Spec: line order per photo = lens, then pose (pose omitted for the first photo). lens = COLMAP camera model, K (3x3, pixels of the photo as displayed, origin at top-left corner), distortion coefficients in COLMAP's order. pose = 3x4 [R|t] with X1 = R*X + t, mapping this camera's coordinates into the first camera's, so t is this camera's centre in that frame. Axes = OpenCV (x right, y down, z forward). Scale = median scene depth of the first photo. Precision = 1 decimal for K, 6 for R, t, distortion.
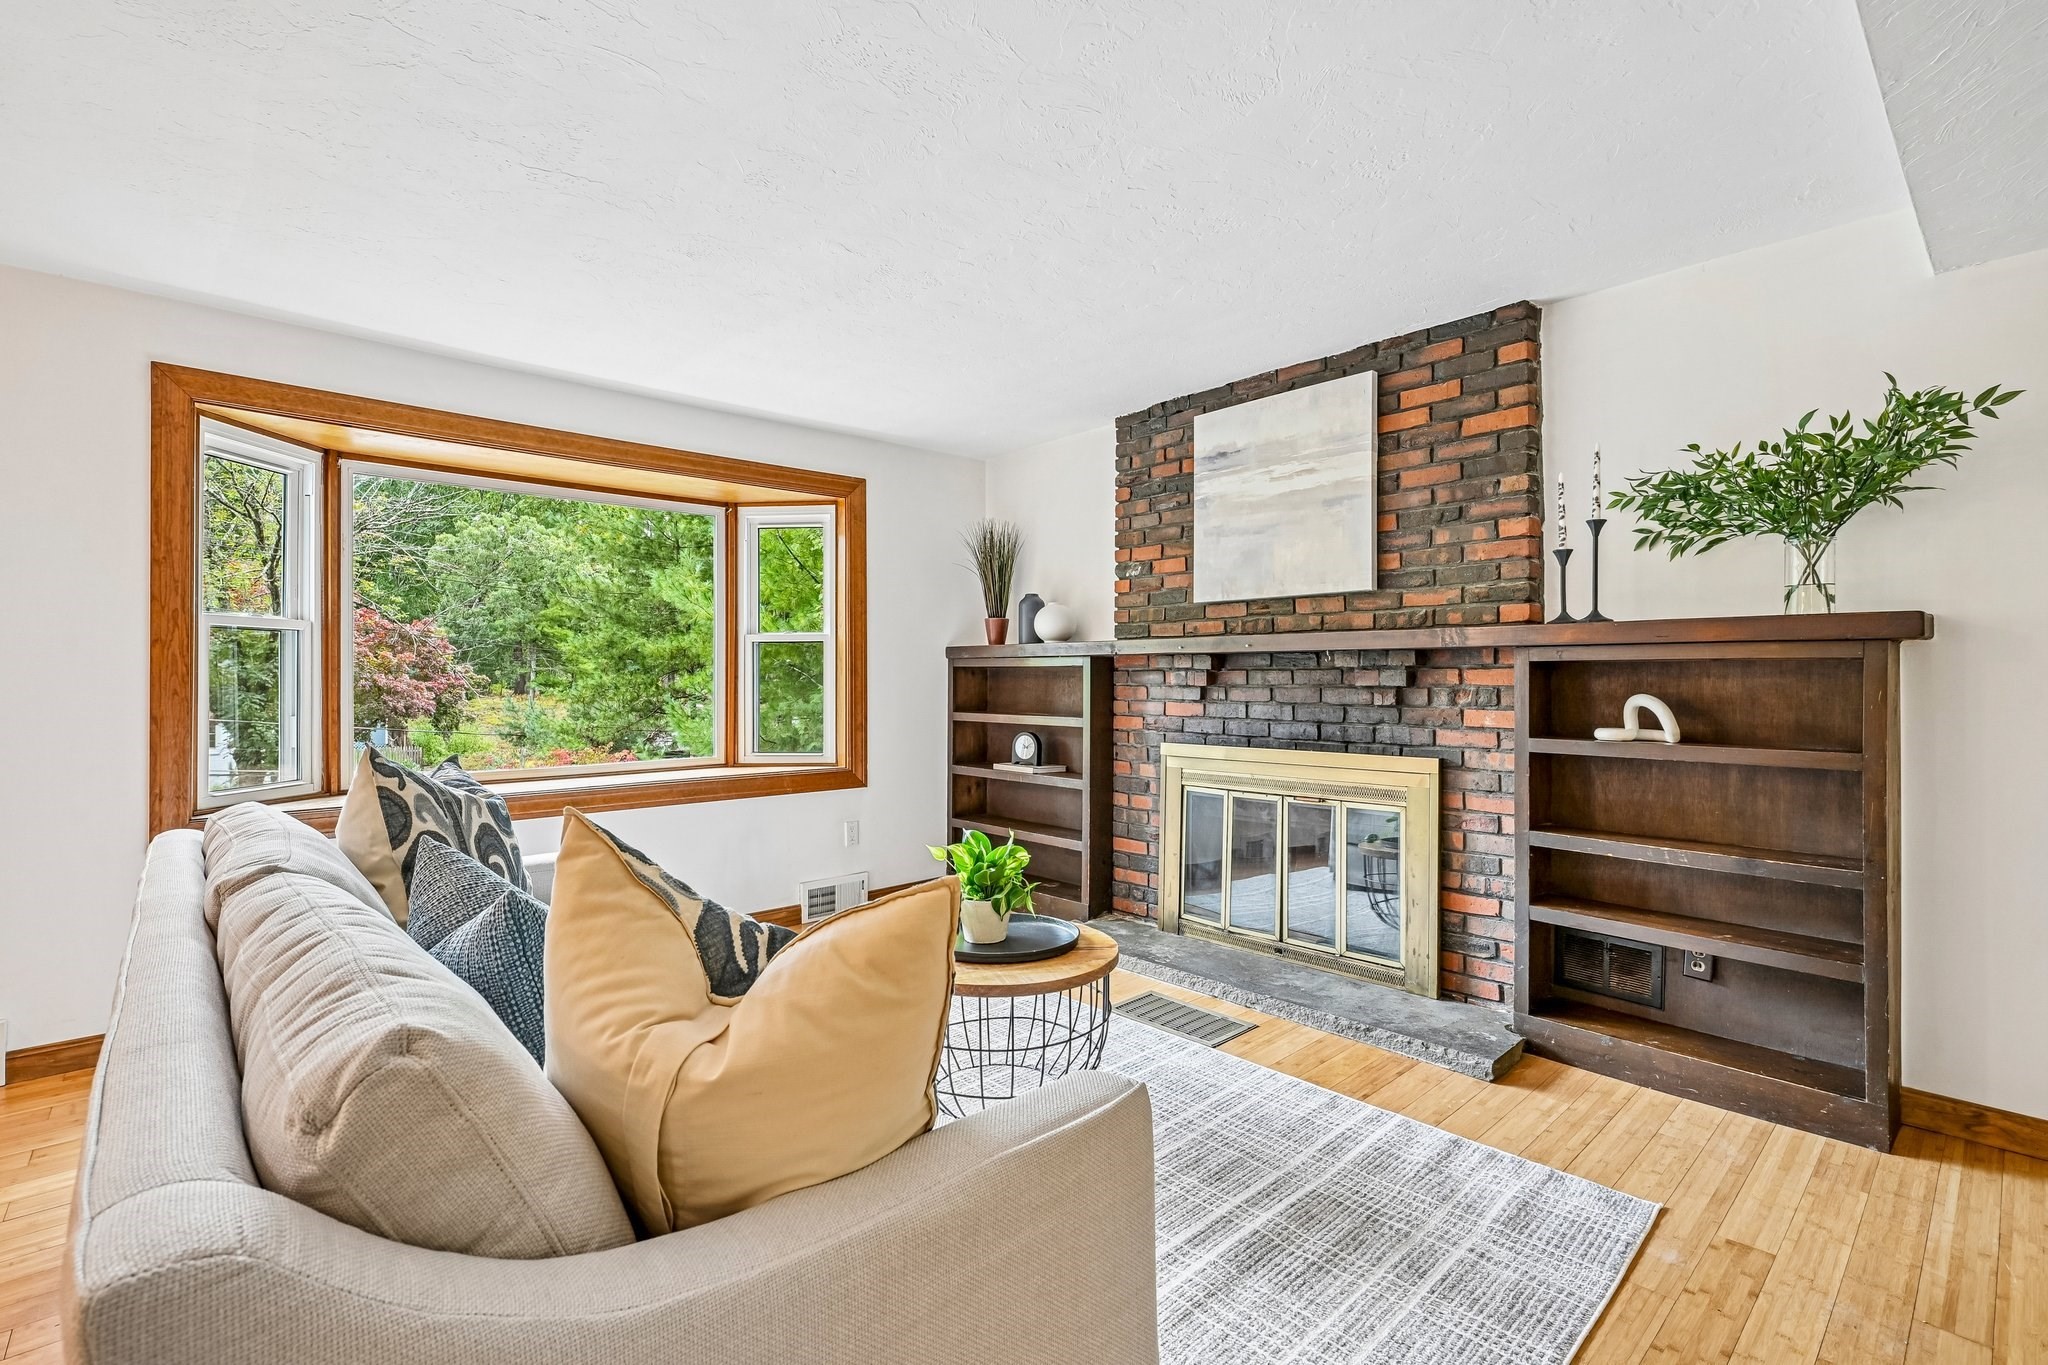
lens RADIAL K [[914.9, 0, 1021.5], [0, 914.9, 675.0], [0, 0, 1]] dist [-0.001231, 0.000687]
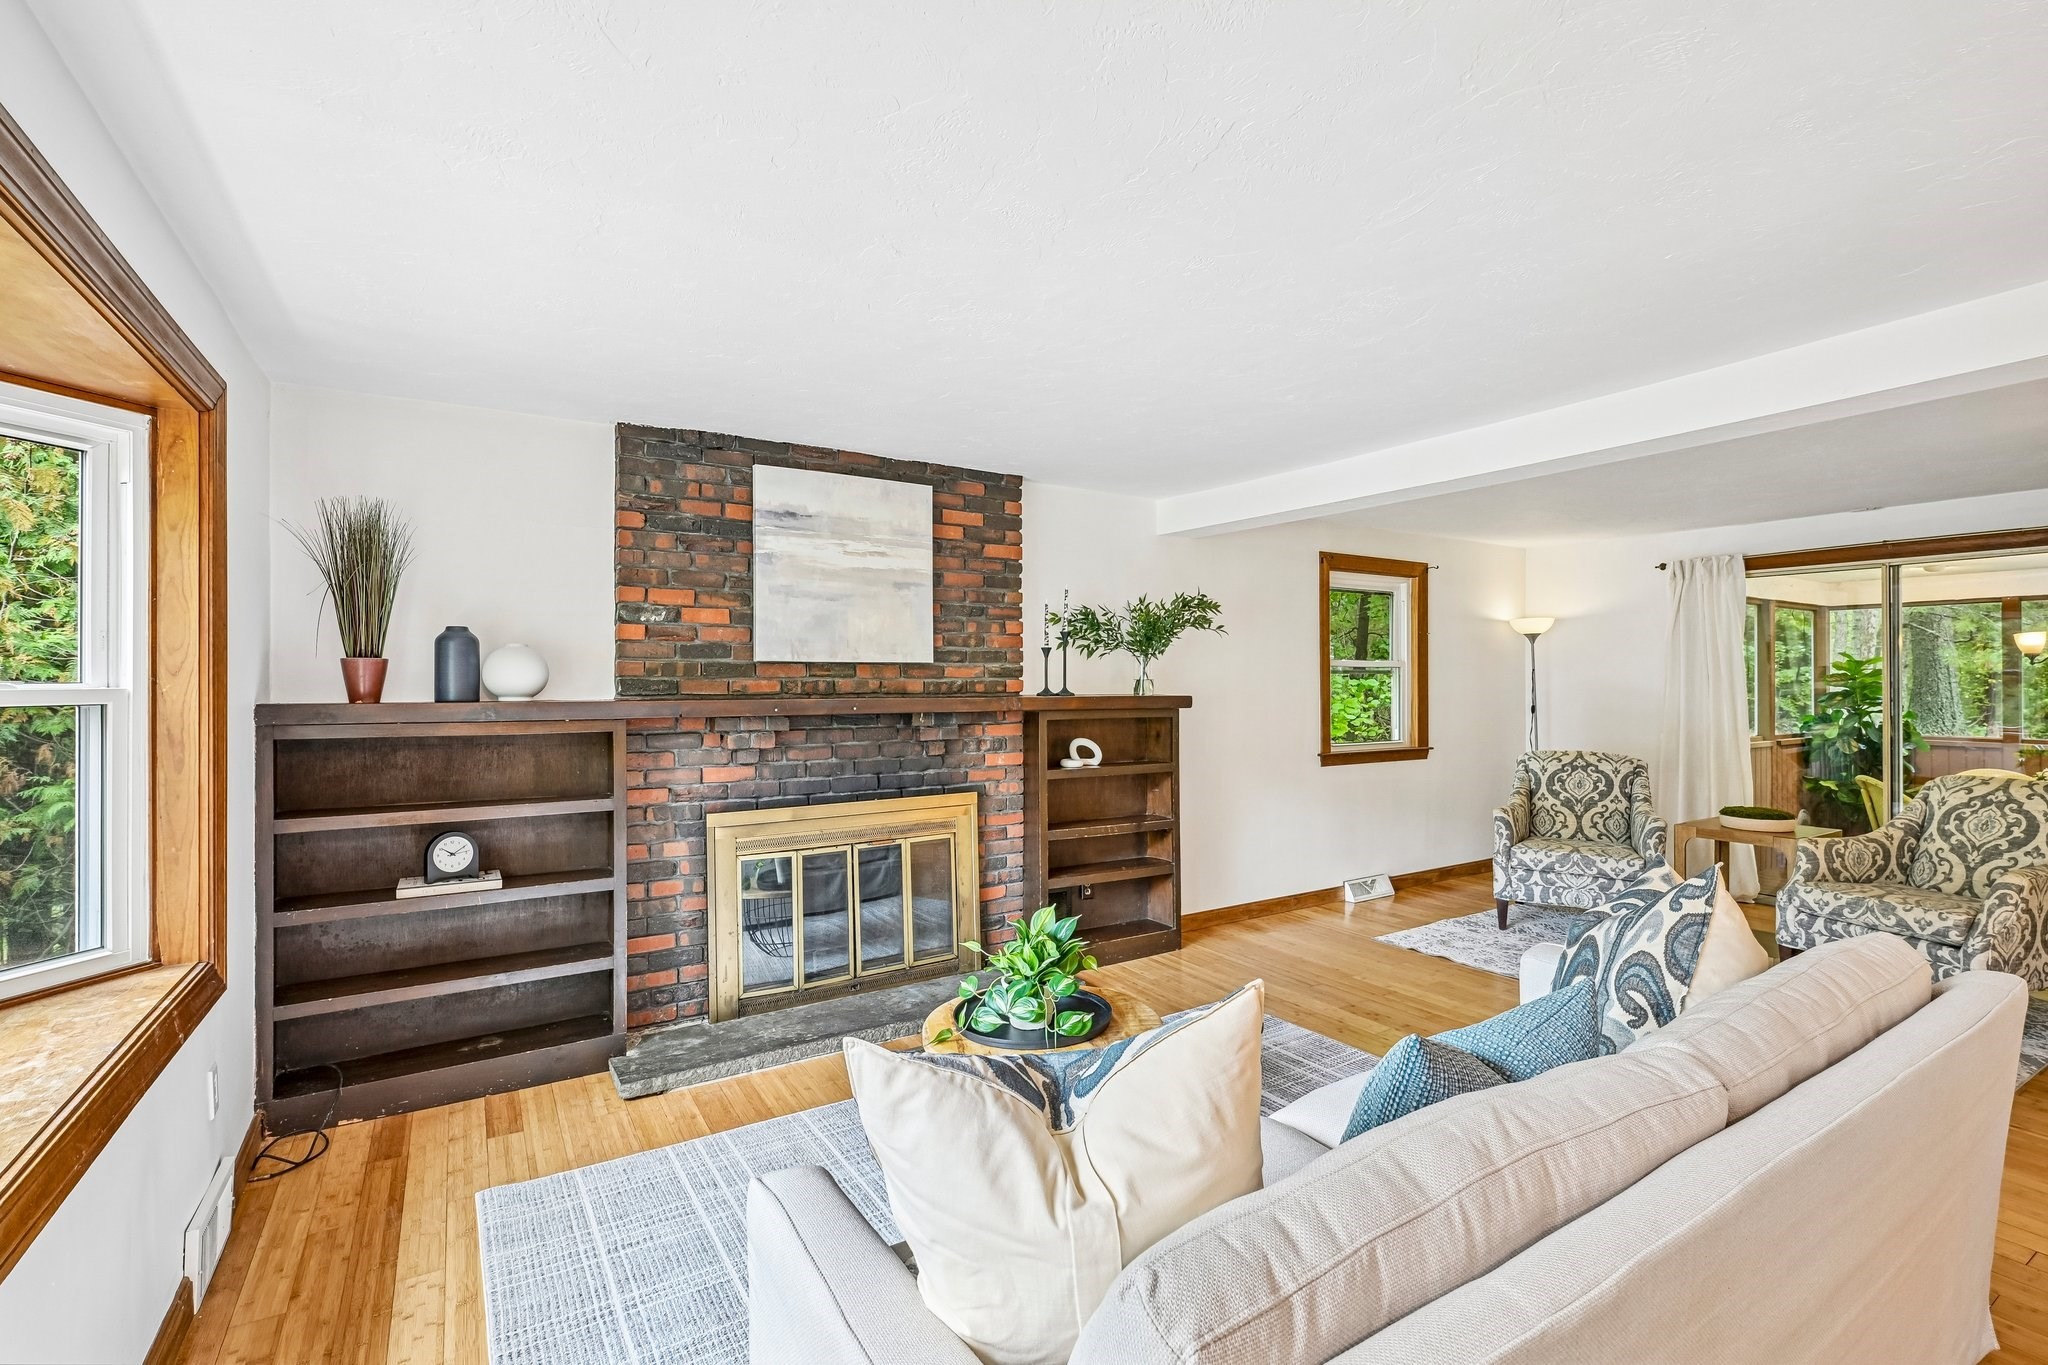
lens RADIAL K [[914.9, 0, 1021.5], [0, 914.9, 675.0], [0, 0, 1]] dist [-0.001231, 0.000687]
pose [[0.180860, 0.002860, 0.983505, -0.764689], [-0.002884, 0.999993, -0.002377, -0.069231], [-0.983505, -0.002406, 0.180867, 0.613770]]
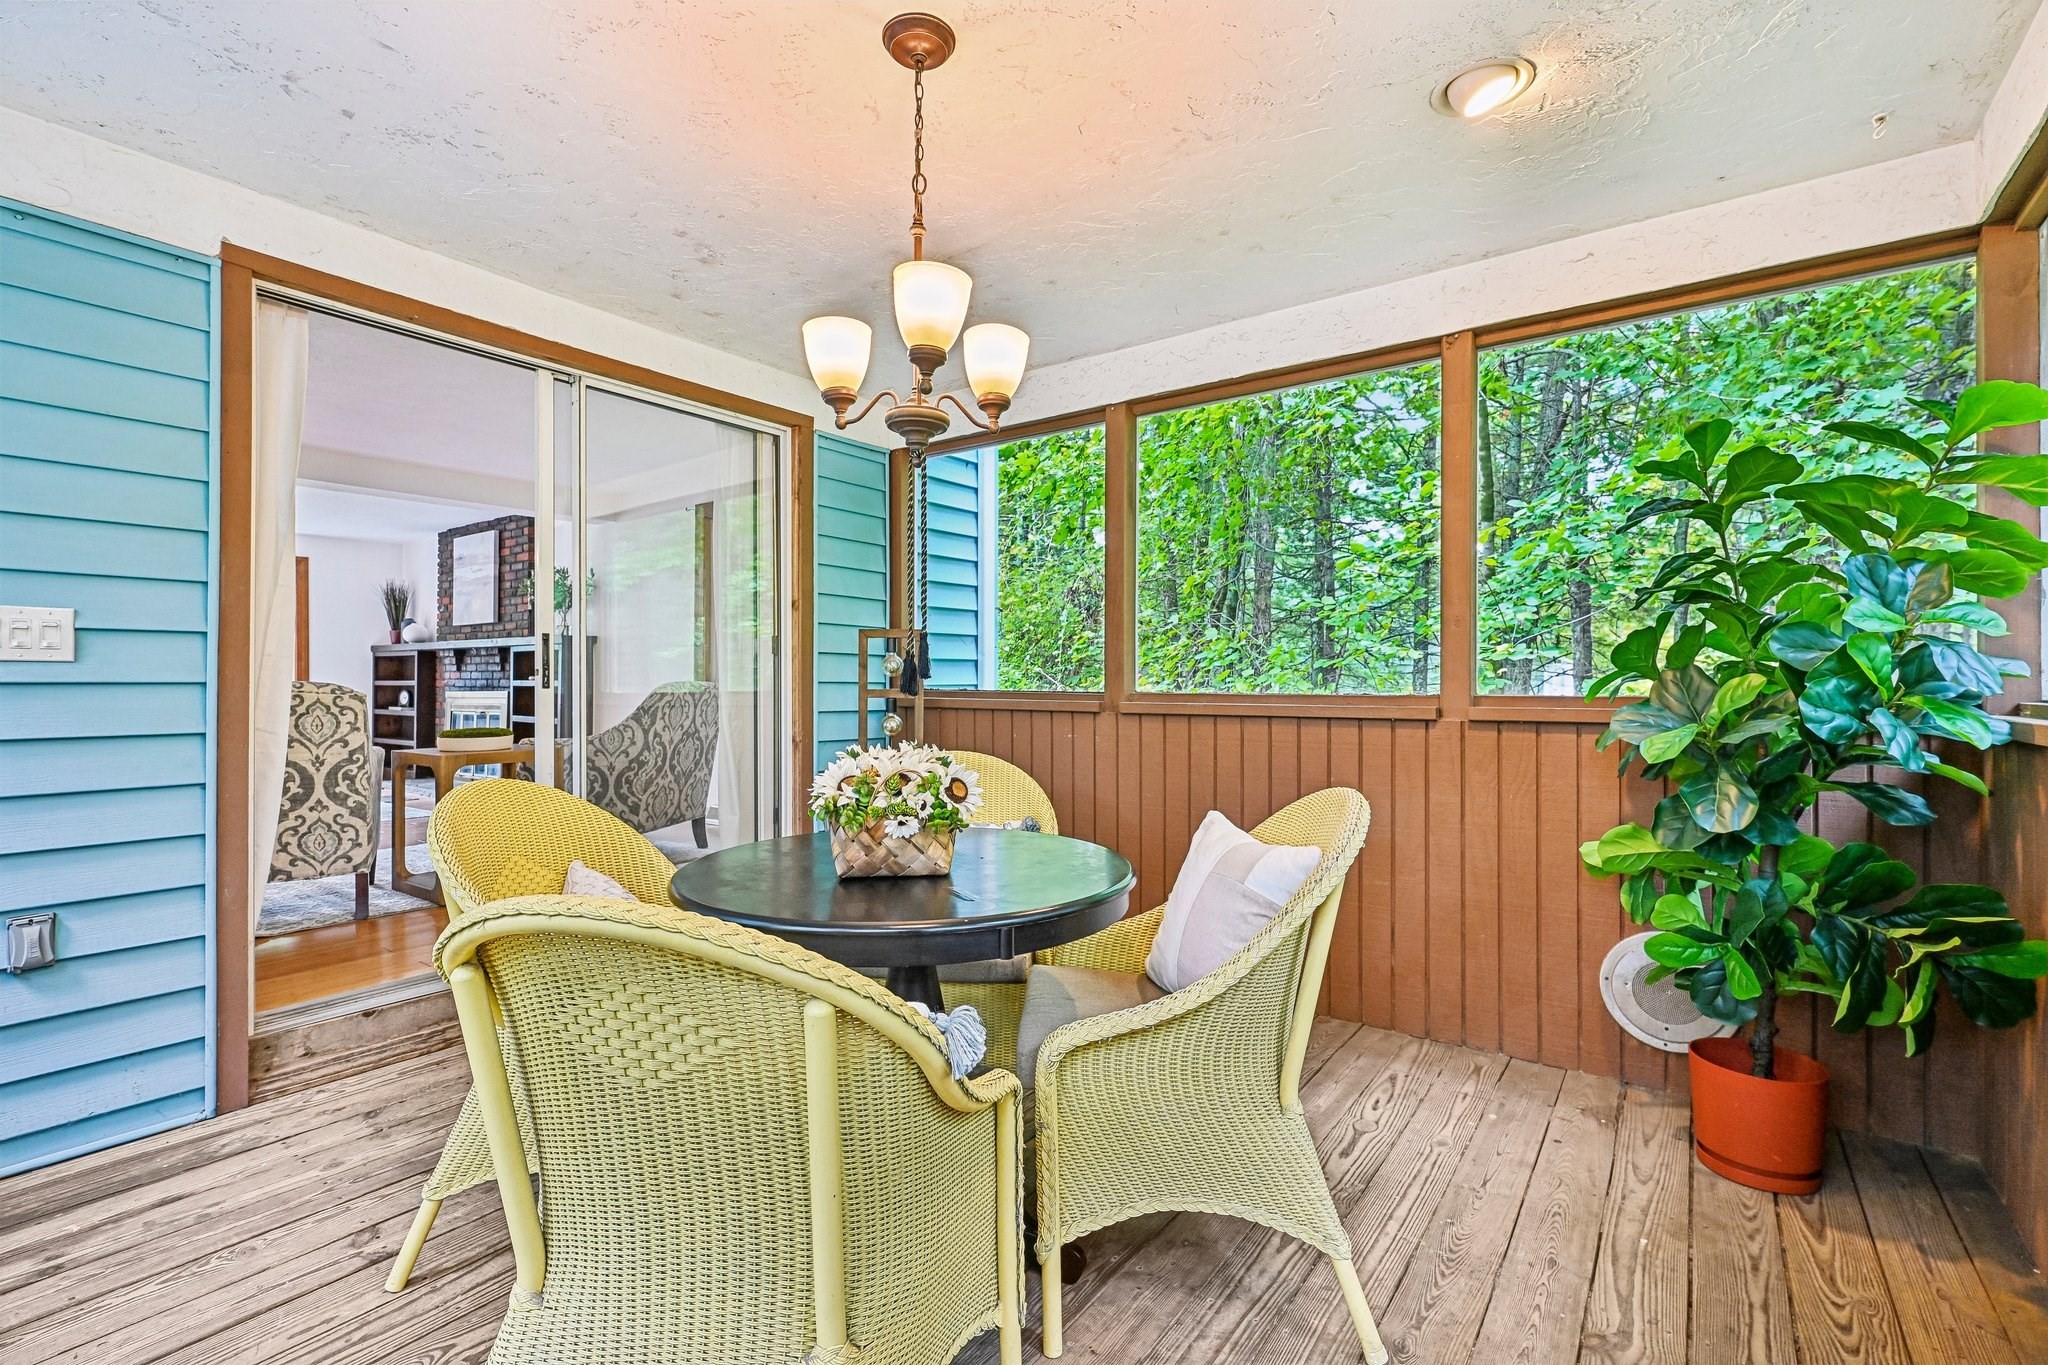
lens RADIAL K [[914.9, 0, 1021.5], [0, 914.9, 675.0], [0, 0, 1]] dist [-0.001231, 0.000687]
pose [[0.981153, -0.001235, 0.193229, 1.196625], [0.002174, 0.999987, -0.004646, 0.055231], [-0.193221, 0.004979, 0.981143, -1.514525]]
